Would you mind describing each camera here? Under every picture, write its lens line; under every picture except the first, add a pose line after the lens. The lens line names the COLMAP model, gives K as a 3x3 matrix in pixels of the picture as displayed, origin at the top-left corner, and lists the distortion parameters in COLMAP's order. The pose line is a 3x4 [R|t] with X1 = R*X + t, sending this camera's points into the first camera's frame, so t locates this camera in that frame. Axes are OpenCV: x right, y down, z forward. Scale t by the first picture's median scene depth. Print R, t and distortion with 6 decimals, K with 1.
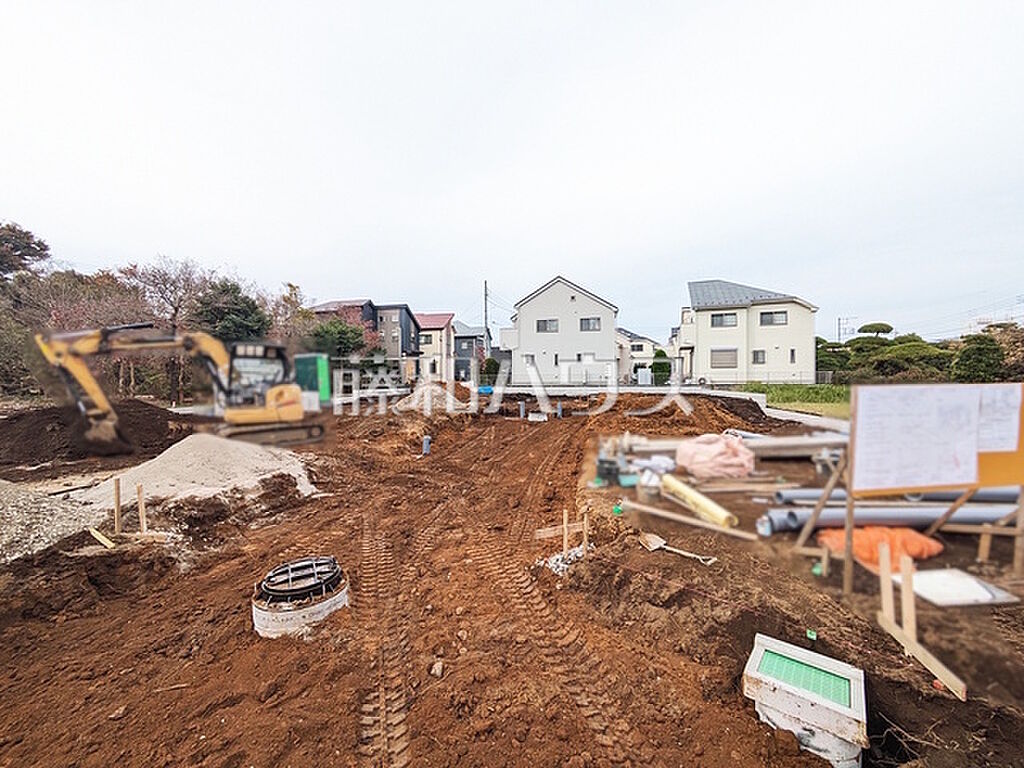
lens RADIAL K [[402.3, 0, 514.2], [0, 402.3, 385.9], [0, 0, 1]] dist [0.000010, 0.001148]
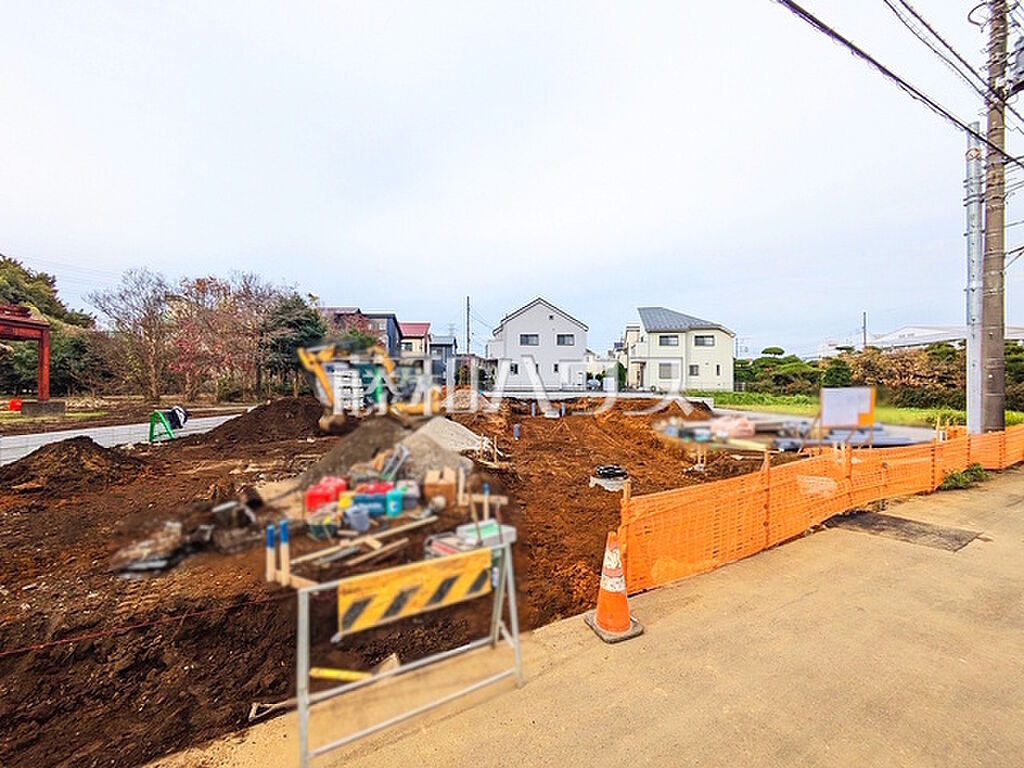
lens RADIAL K [[402.3, 0, 514.2], [0, 402.3, 385.9], [0, 0, 1]] dist [0.000010, 0.001148]
pose [[0.981591, 0.013402, 0.190525, -0.185220], [-0.010262, 0.999795, -0.017459, 0.005521], [-0.190720, 0.015183, 0.981527, -0.138084]]
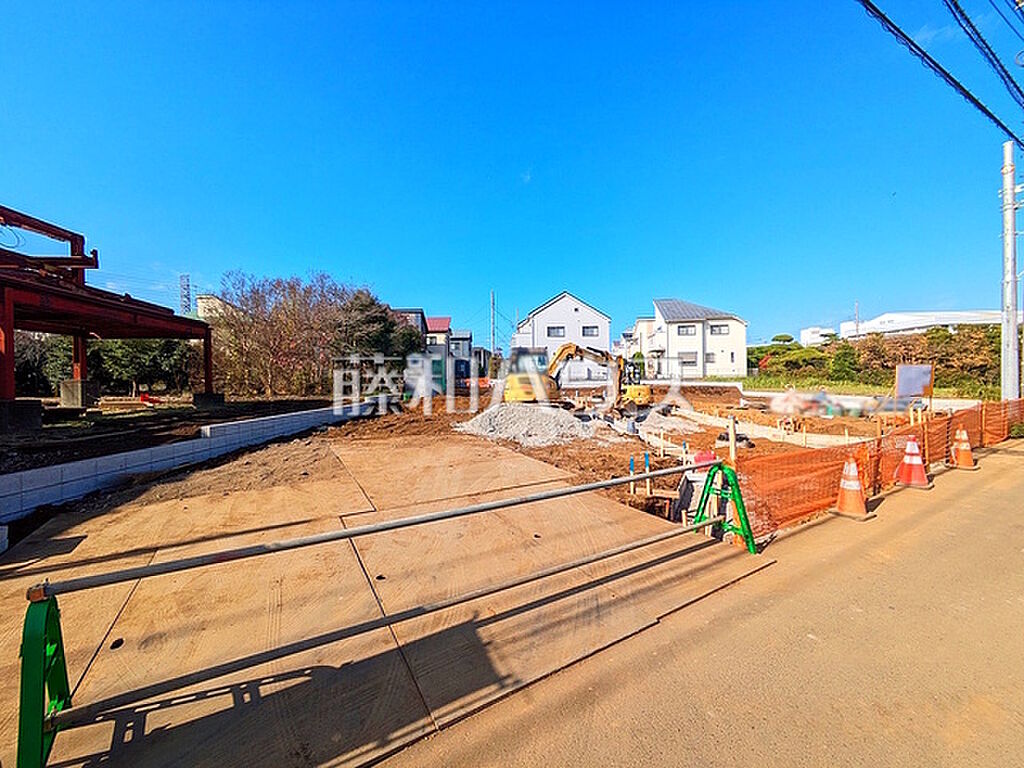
lens RADIAL K [[402.3, 0, 514.2], [0, 402.3, 385.9], [0, 0, 1]] dist [0.000010, 0.001148]
pose [[0.973905, -0.011432, 0.226667, -0.327793], [0.011675, 0.999932, 0.000268, 0.014222], [-0.226654, 0.002385, 0.973972, -0.167154]]
